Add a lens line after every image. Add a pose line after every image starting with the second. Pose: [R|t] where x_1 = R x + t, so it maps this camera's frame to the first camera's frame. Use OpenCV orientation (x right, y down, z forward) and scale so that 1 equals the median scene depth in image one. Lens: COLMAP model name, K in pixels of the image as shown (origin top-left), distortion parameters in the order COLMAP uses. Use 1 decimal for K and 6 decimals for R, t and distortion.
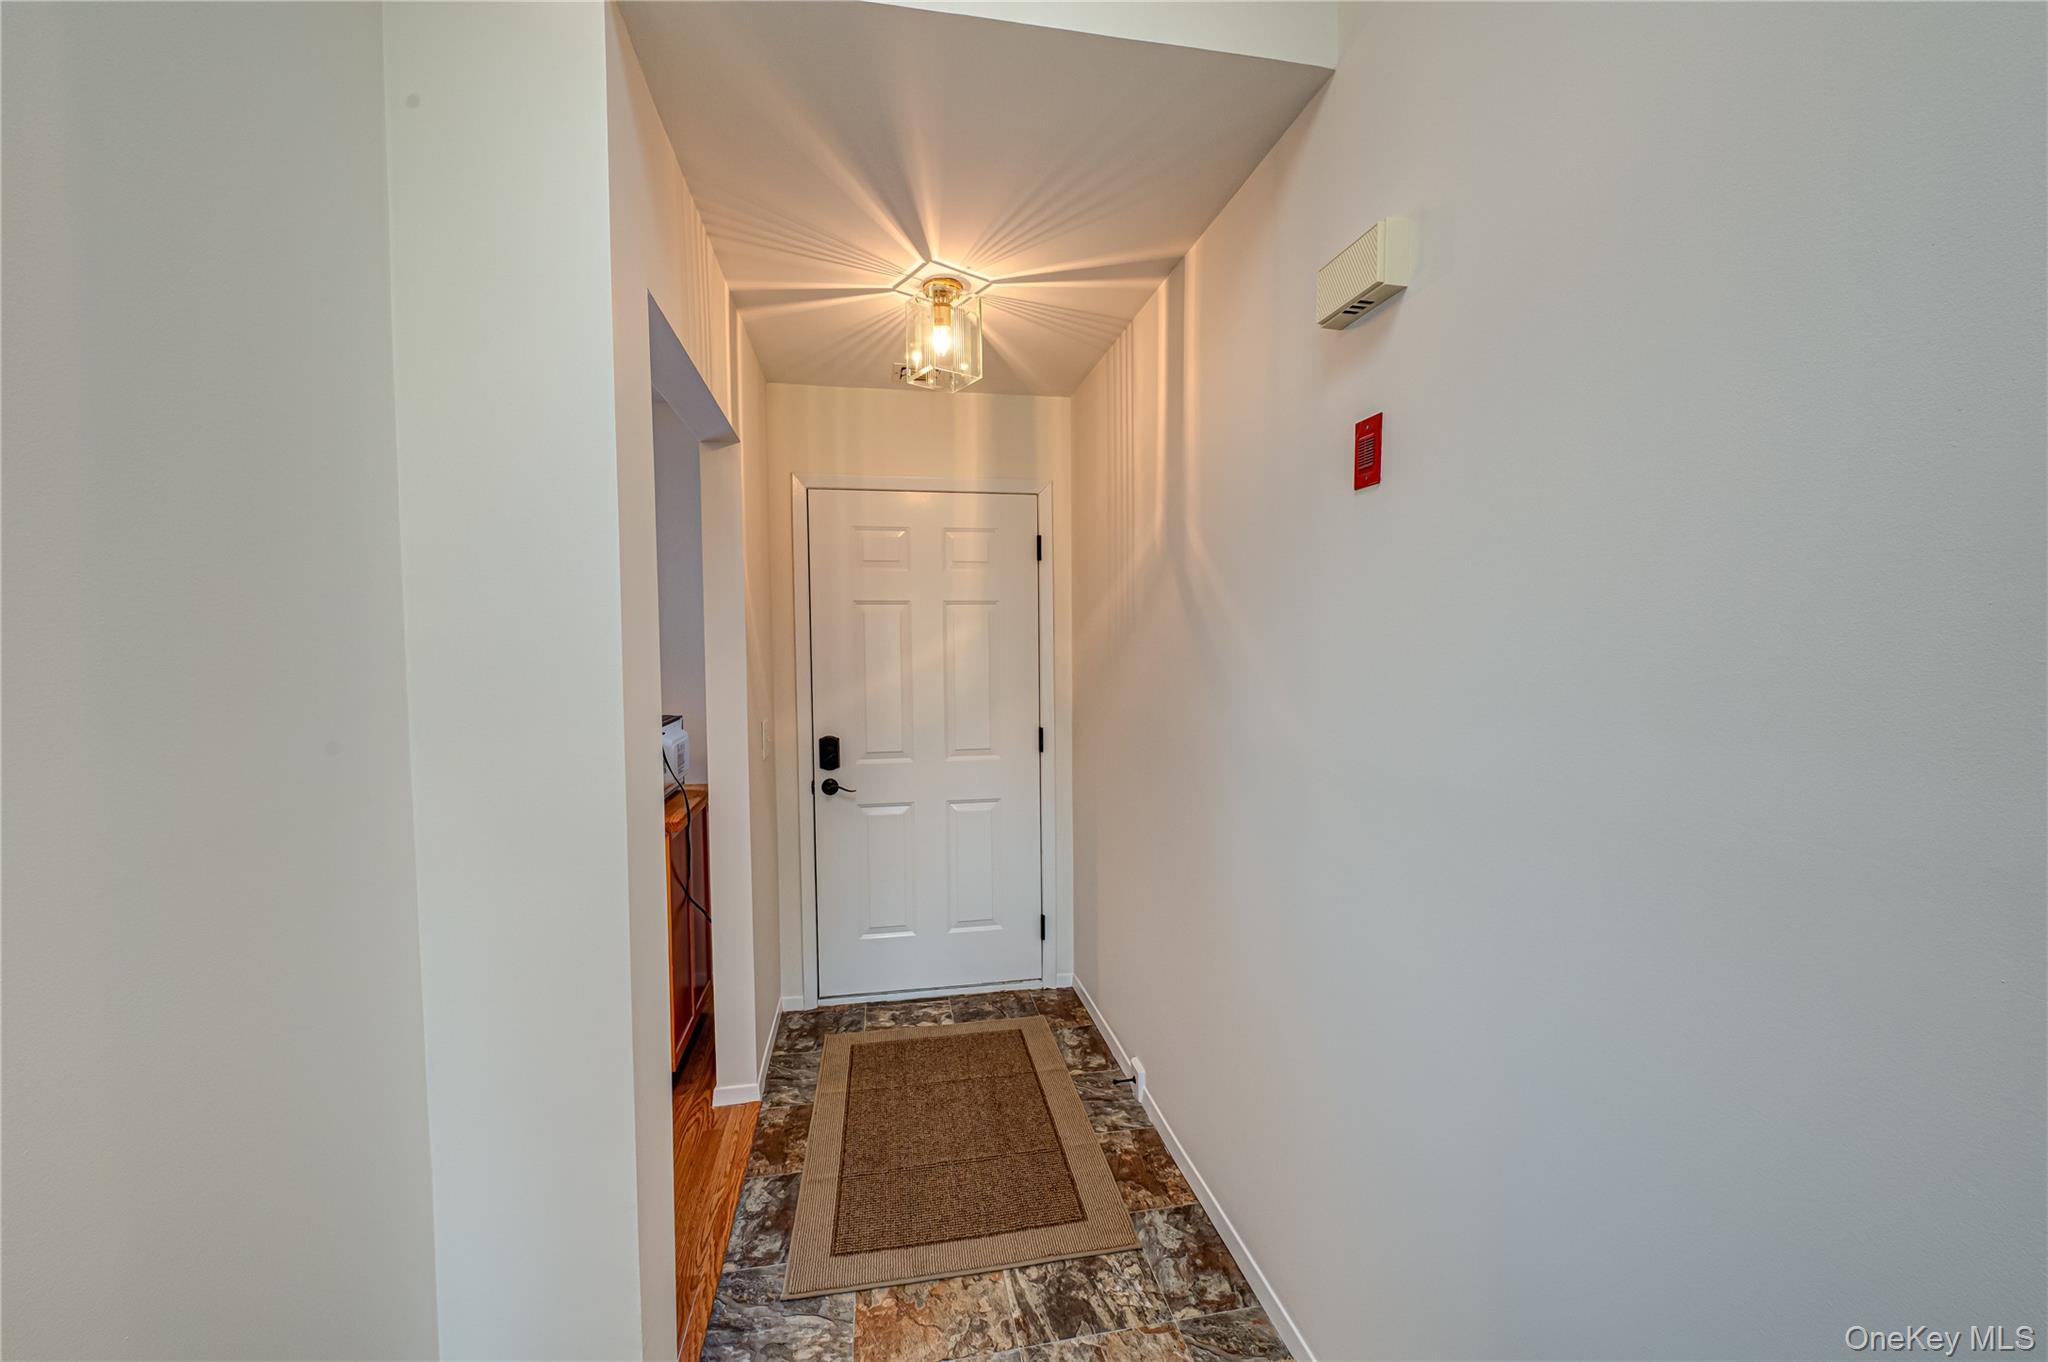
lens RADIAL K [[806.9, 0, 1032.7], [0, 806.9, 688.5], [0, 0, 1]] dist [-0.003110, -0.002085]
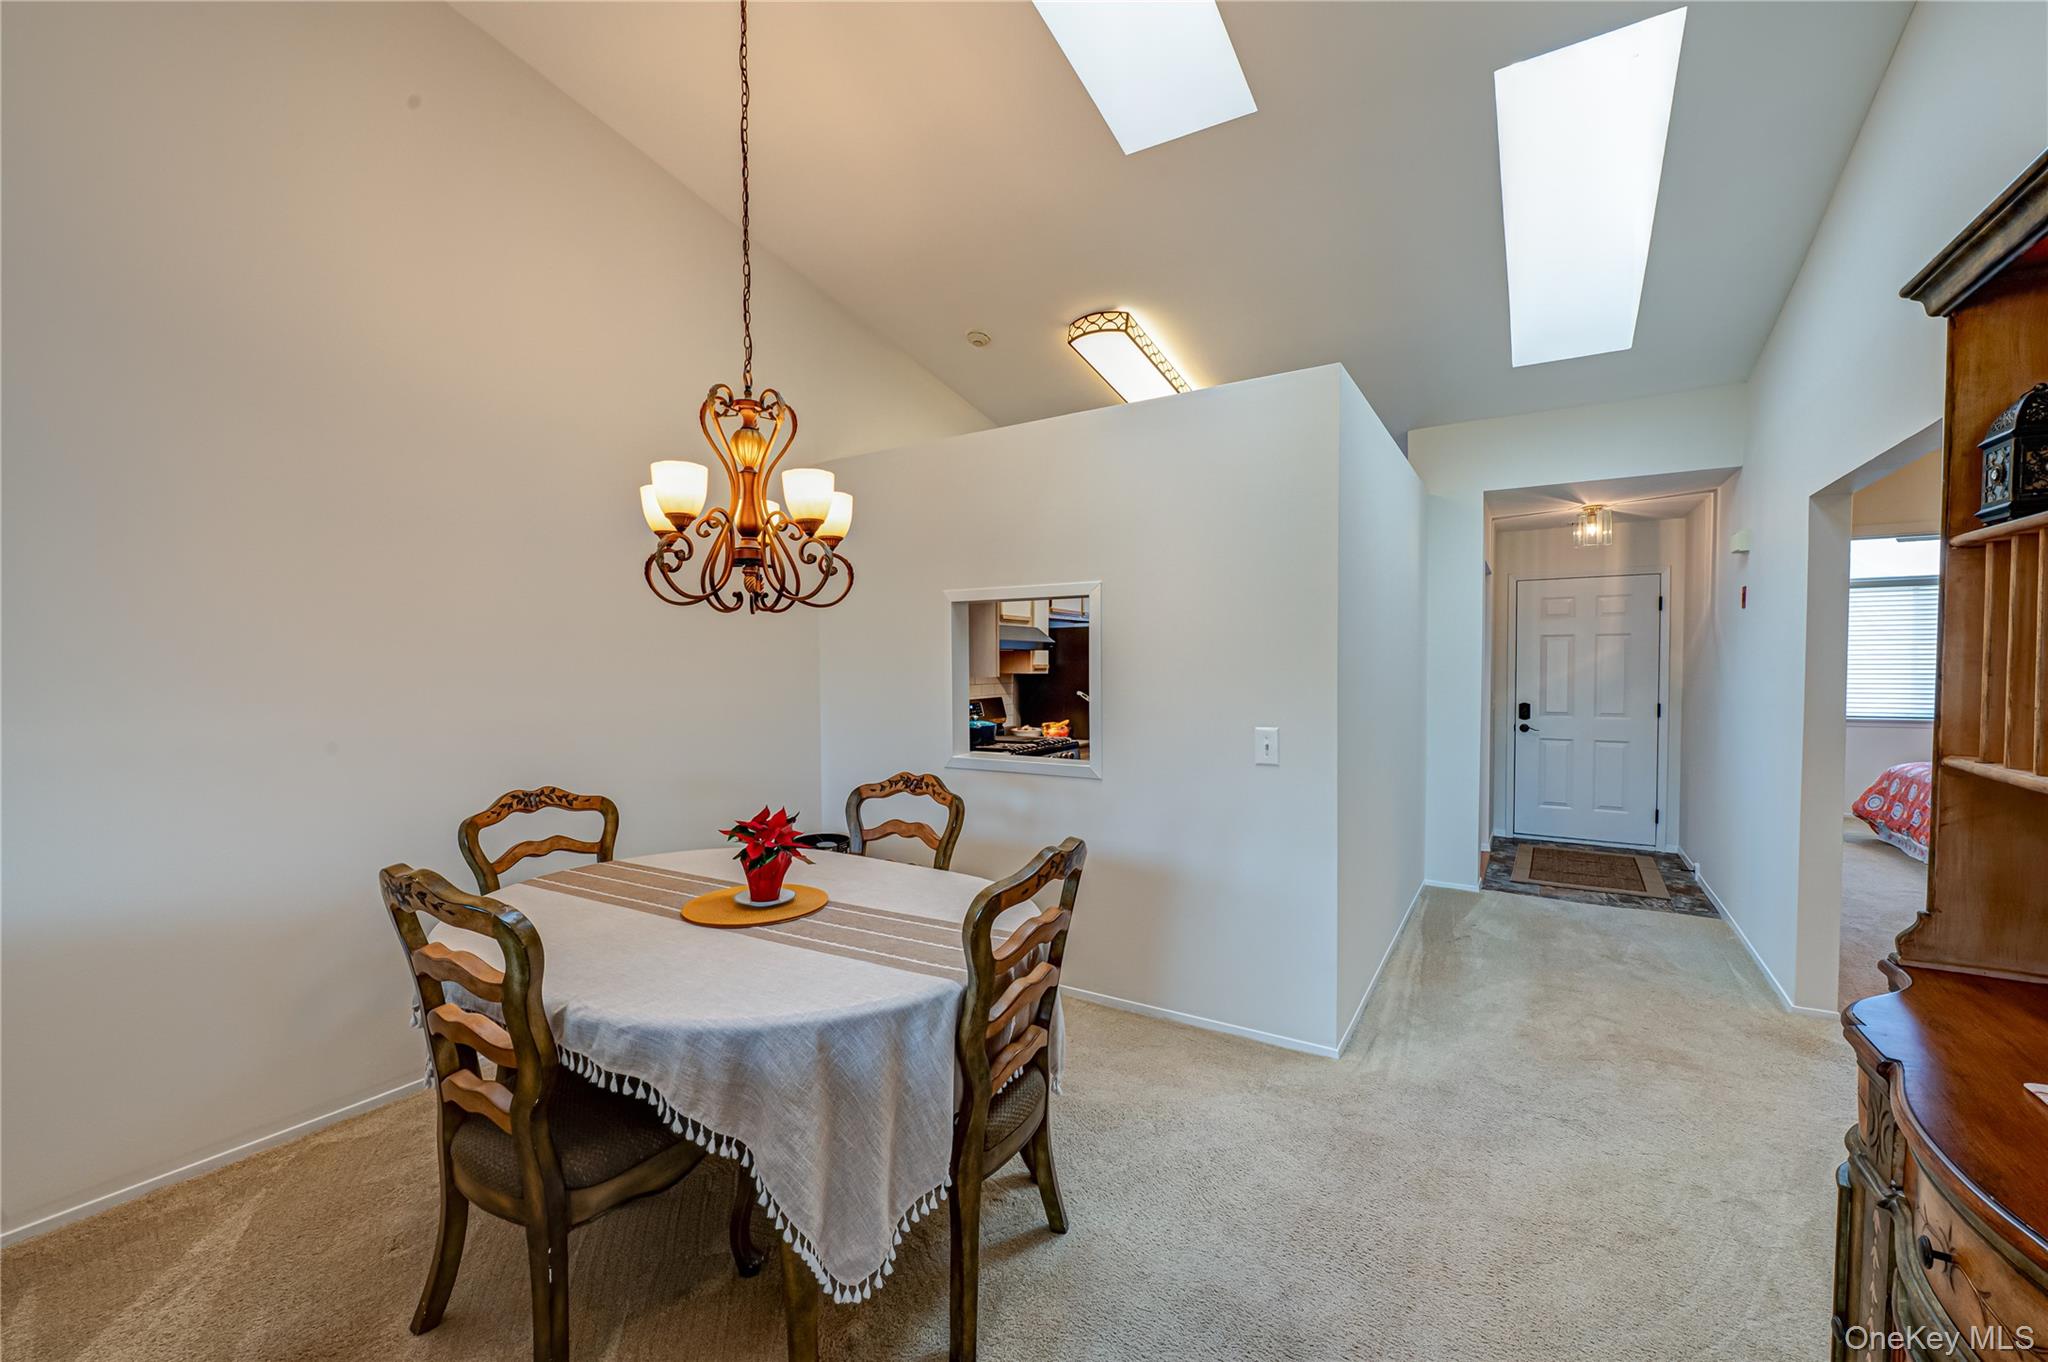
lens RADIAL K [[806.9, 0, 1032.7], [0, 806.9, 688.5], [0, 0, 1]] dist [-0.003110, -0.002085]
pose [[0.726464, 0.024891, -0.686753, 0.242971], [-0.033801, 0.999428, 0.000468, 0.065177], [0.686372, 0.022873, 0.726891, -1.342697]]
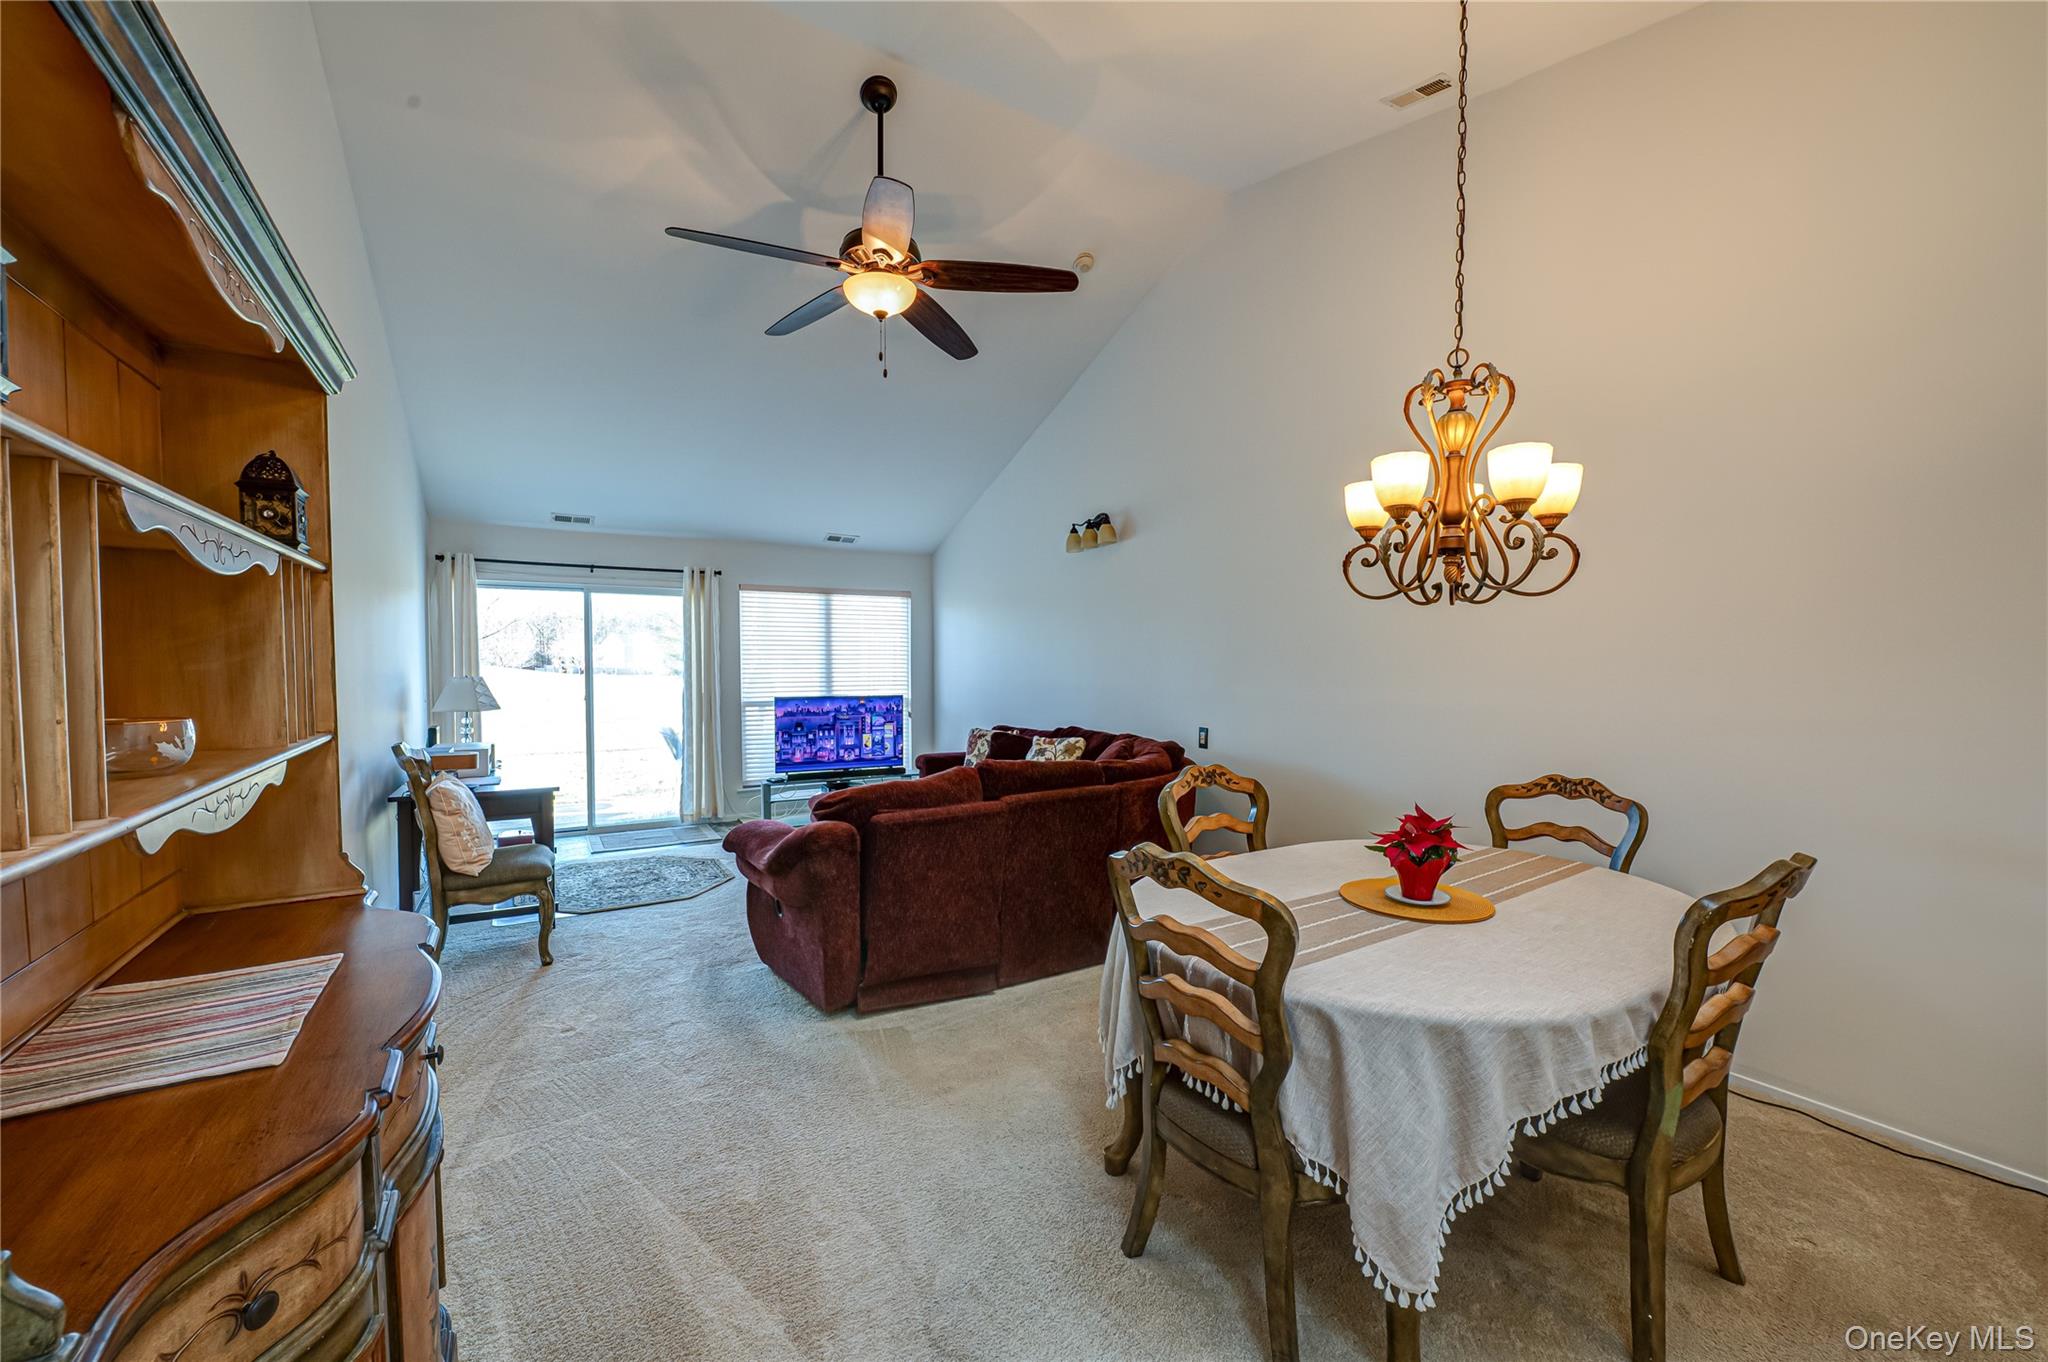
lens RADIAL K [[806.9, 0, 1032.7], [0, 806.9, 688.5], [0, 0, 1]] dist [-0.003110, -0.002085]
pose [[-0.934559, 0.024058, -0.354995, 0.148039], [-0.006836, 0.996313, 0.085519, 0.020066], [0.355744, 0.082349, -0.930948, -0.479646]]
